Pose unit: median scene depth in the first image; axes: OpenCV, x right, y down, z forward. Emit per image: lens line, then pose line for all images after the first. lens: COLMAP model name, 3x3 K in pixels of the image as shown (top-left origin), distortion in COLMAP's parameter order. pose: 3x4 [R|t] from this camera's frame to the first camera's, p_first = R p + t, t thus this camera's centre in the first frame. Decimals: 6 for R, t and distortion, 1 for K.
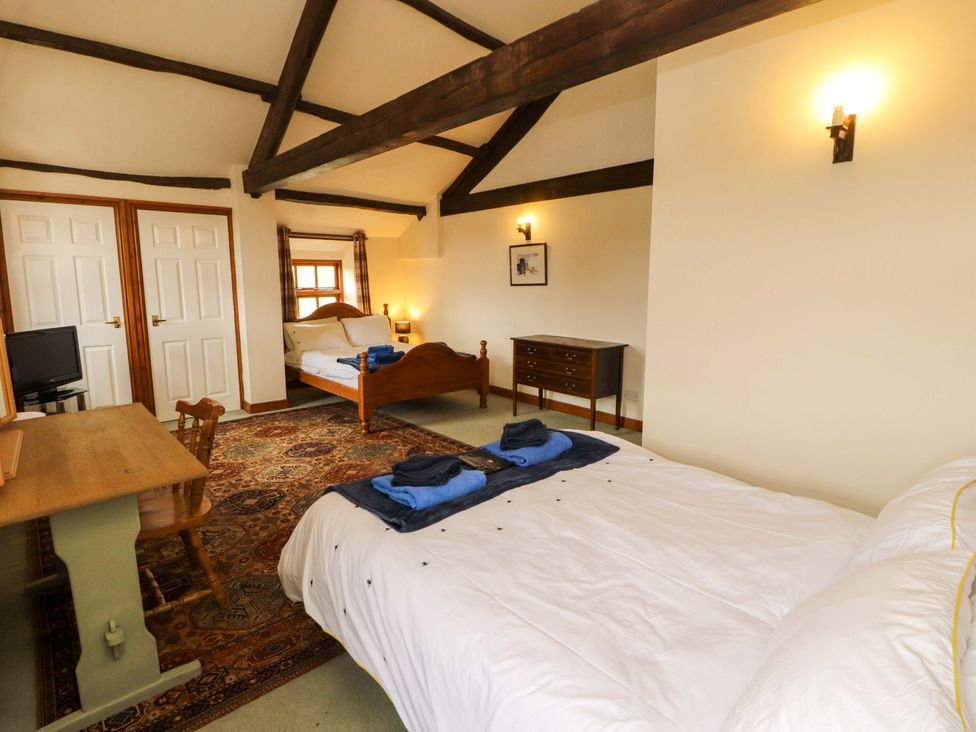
lens RADIAL K [[500.8, 0, 494.9], [0, 500.8, 351.0], [0, 0, 1]] dist [-0.003420, -0.001619]
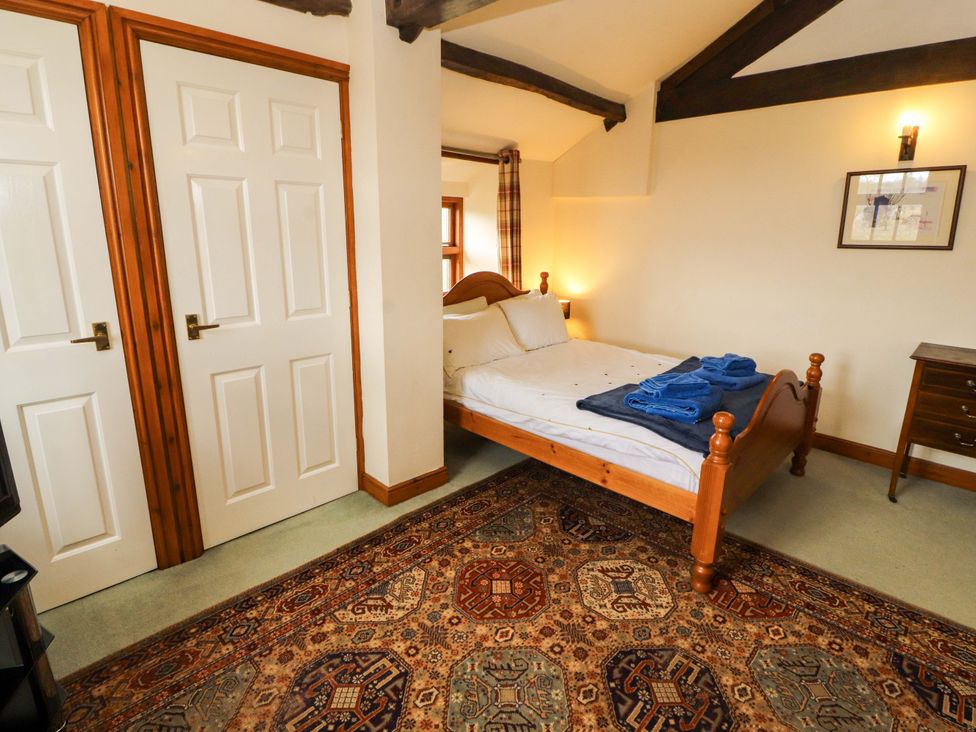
lens RADIAL K [[504.1, 0, 496.9], [0, 504.1, 348.6], [0, 0, 1]] dist [-0.000231, -0.011668]
pose [[0.998717, 0.001714, 0.050602, -0.396459], [-0.006232, 0.995988, 0.089269, -0.072921], [-0.050246, -0.089470, 0.994721, 0.502124]]
